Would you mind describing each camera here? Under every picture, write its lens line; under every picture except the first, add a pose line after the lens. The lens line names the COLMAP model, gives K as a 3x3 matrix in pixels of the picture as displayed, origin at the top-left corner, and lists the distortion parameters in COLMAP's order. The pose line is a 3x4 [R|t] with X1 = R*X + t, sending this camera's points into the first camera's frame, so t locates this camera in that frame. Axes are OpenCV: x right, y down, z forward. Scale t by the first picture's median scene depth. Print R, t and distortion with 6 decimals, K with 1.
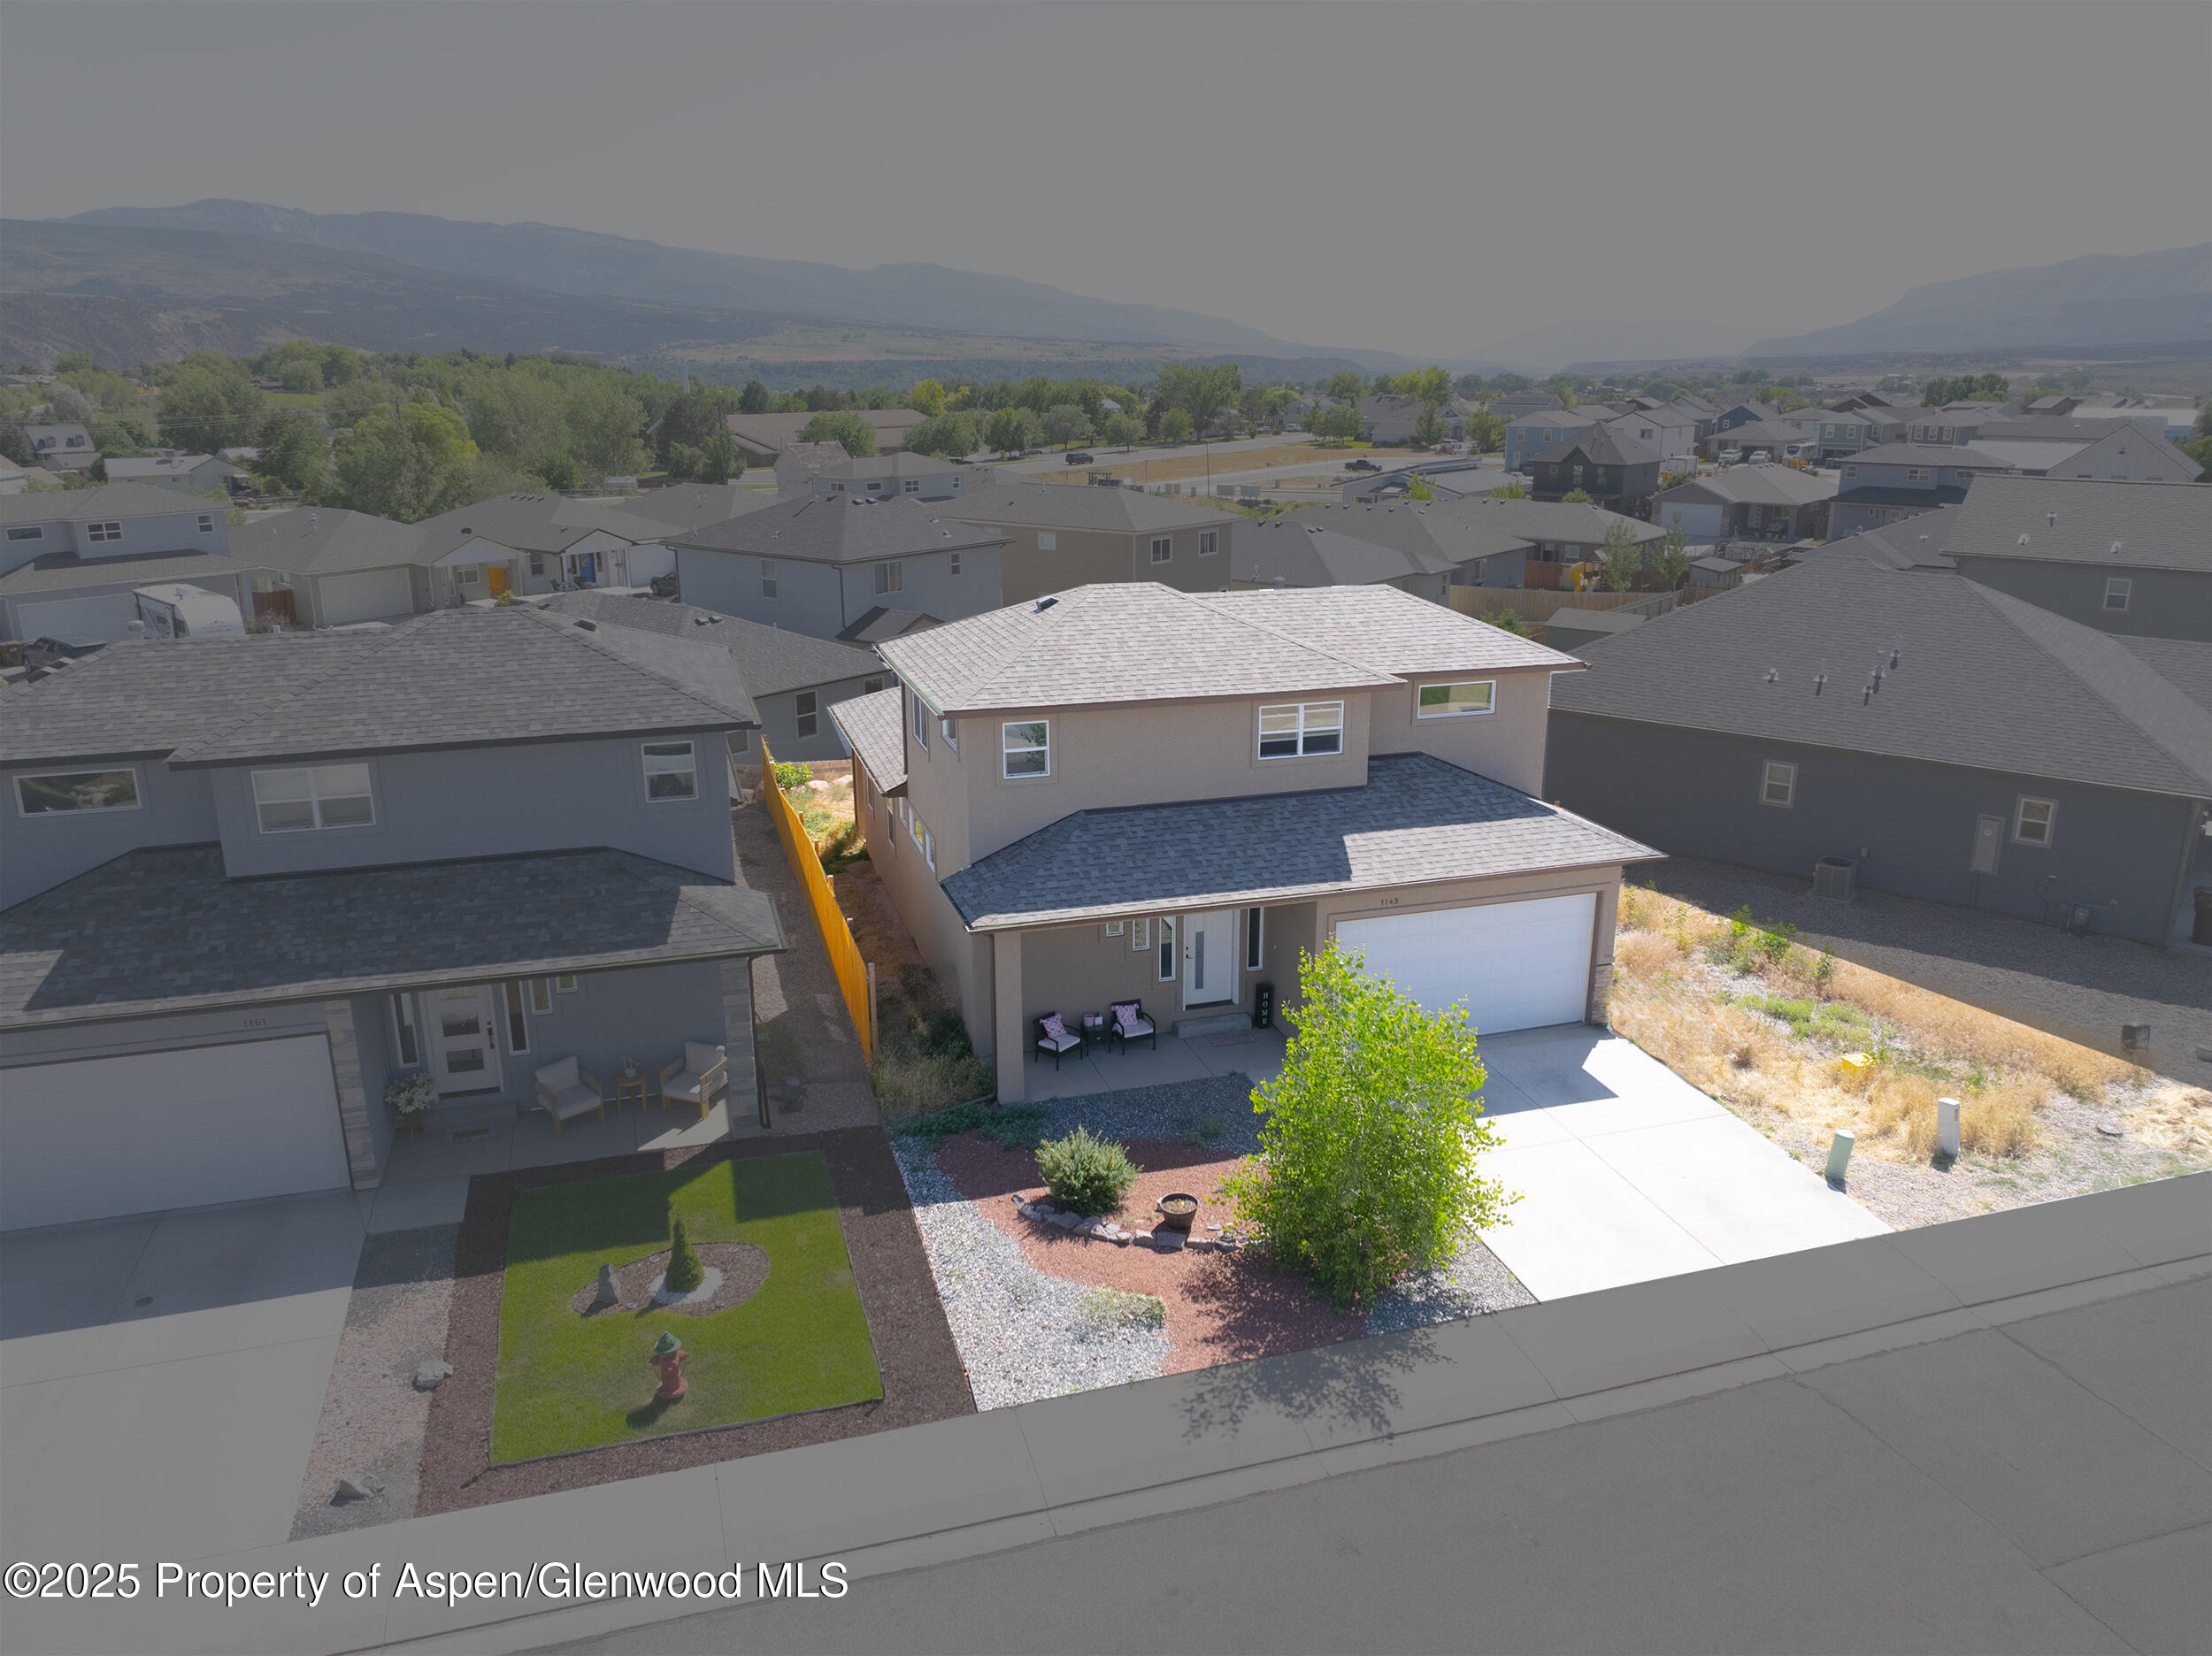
lens RADIAL K [[1545.7, 0, 1106.0], [0, 1545.7, 828.0], [0, 0, 1]] dist [-0.037744, 0.000044]
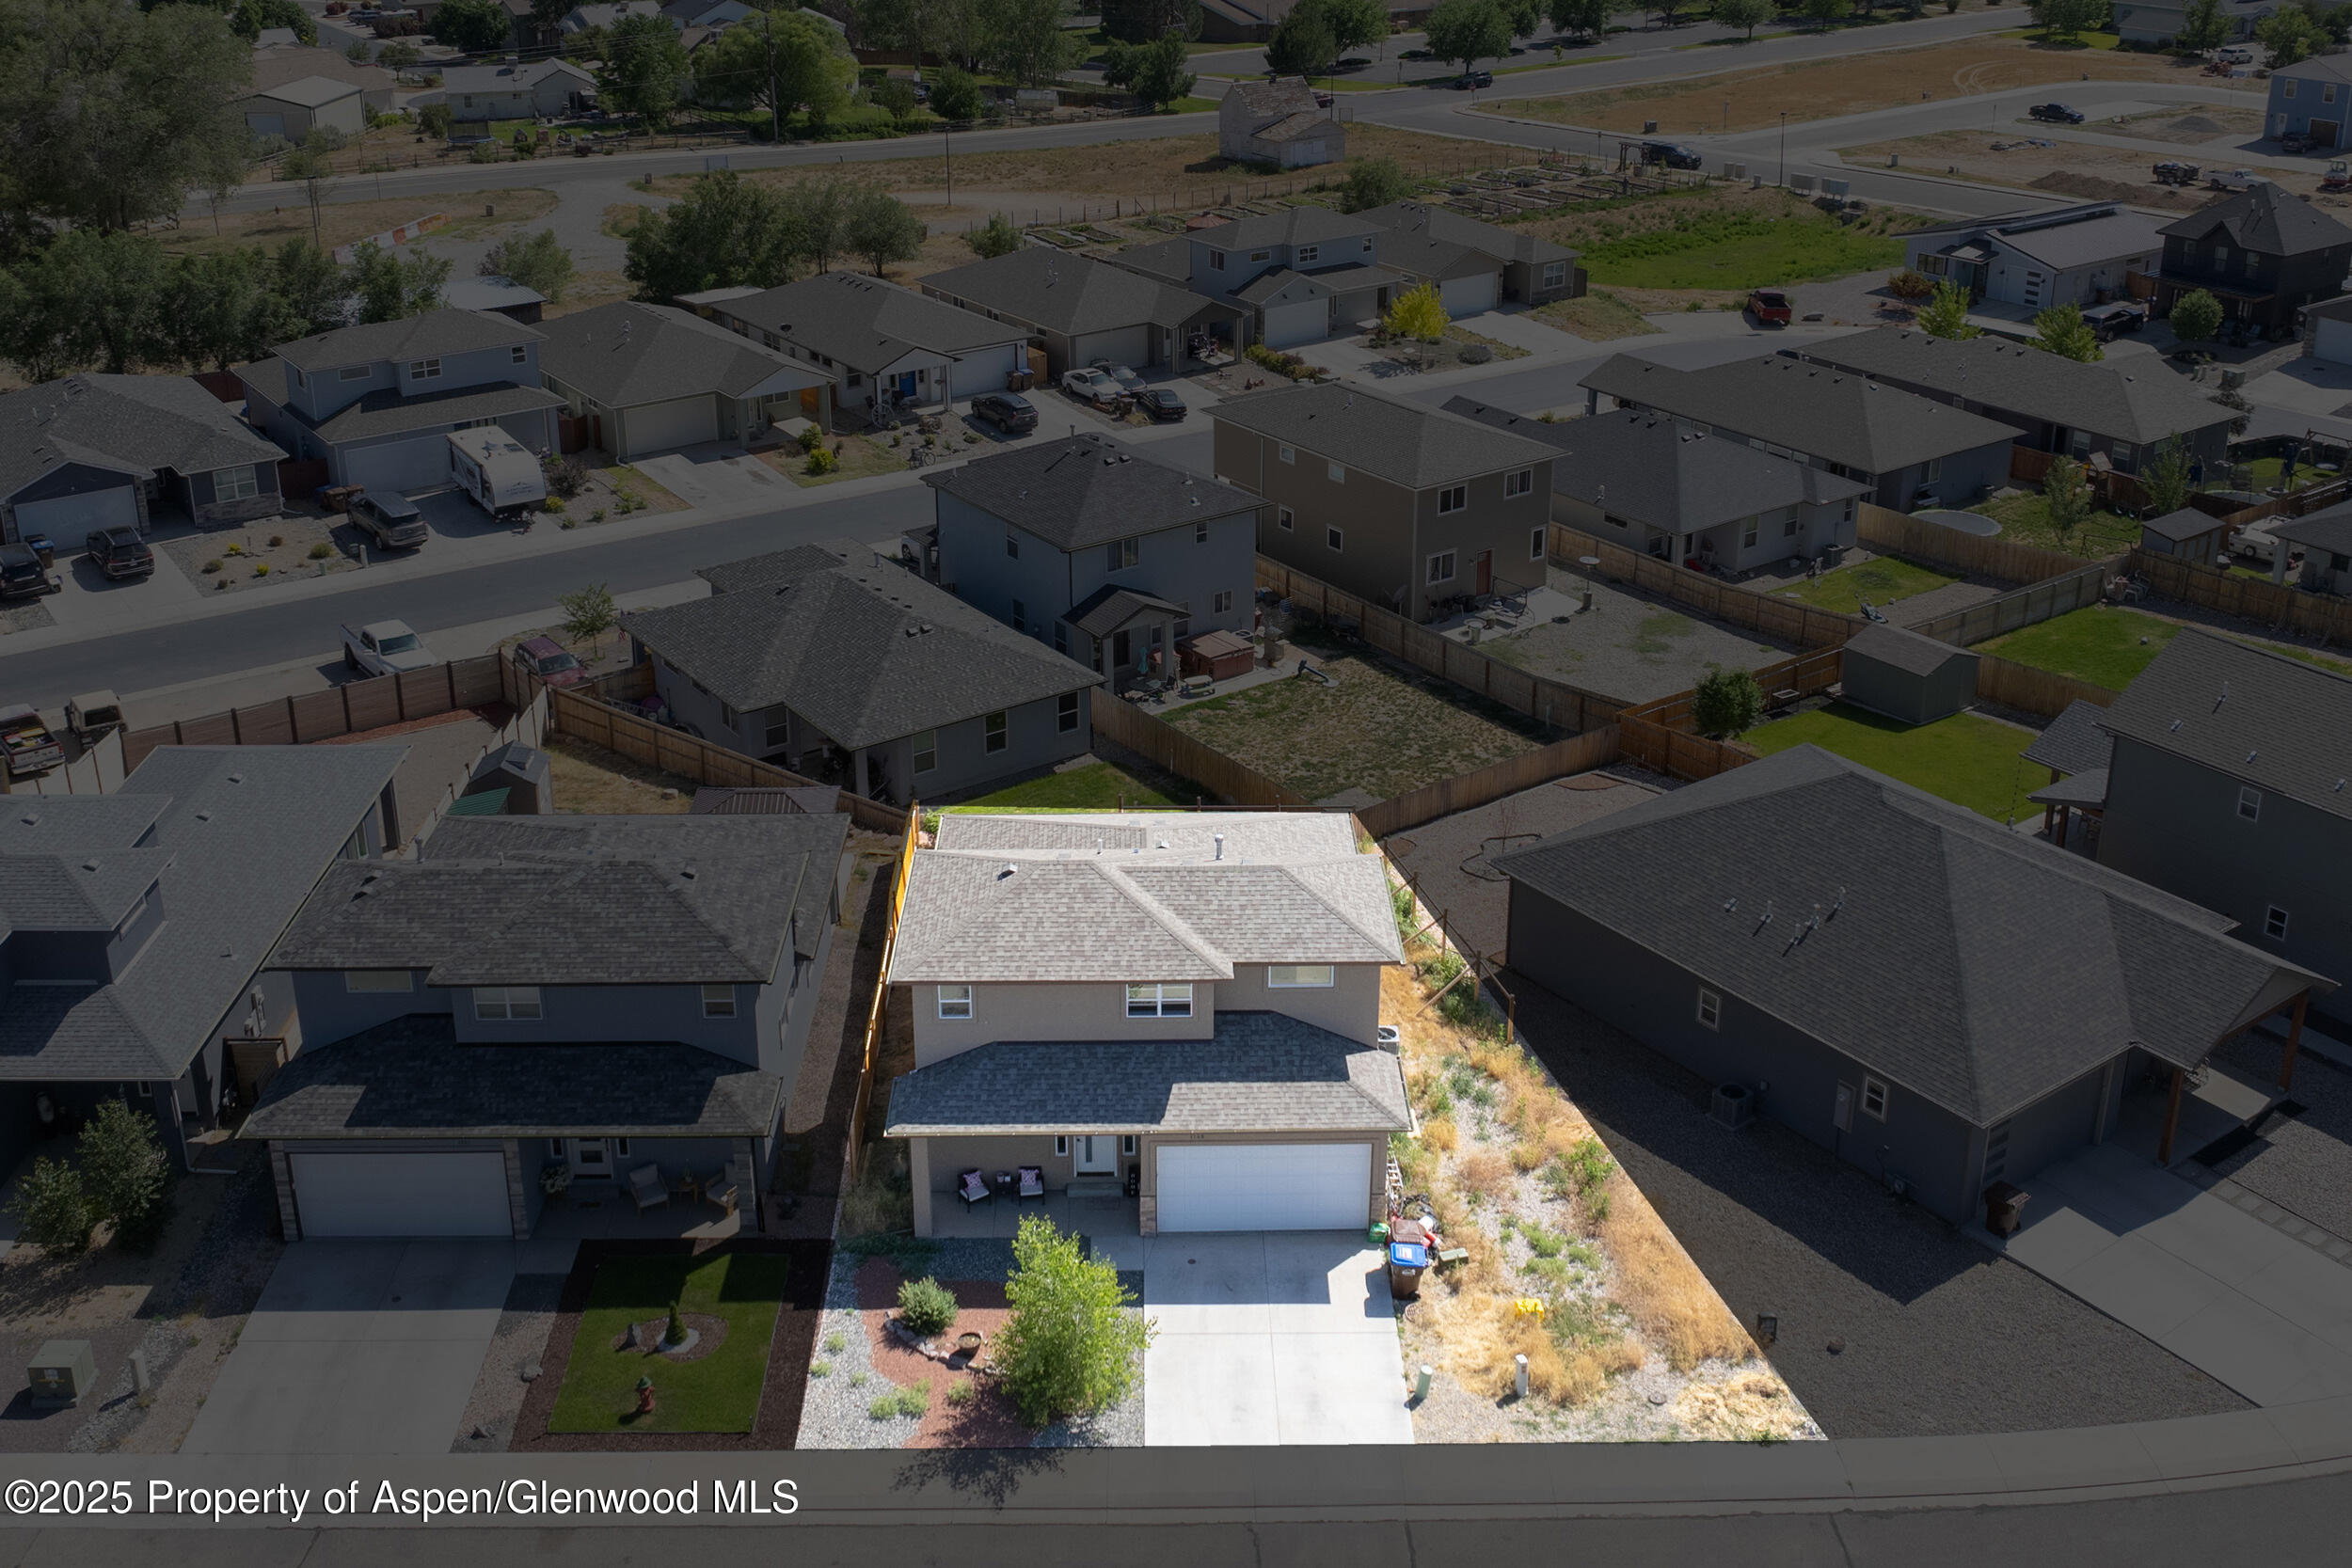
lens RADIAL K [[2287.9, 0, 1177.2], [0, 2287.9, 615.4], [0, 0, 1]] dist [0.002627, -0.114590]
pose [[0.961515, 0.100367, -0.255765, 0.729688], [-0.080931, 0.993051, 0.085446, -0.673034], [0.262563, -0.061458, 0.962956, -1.102630]]
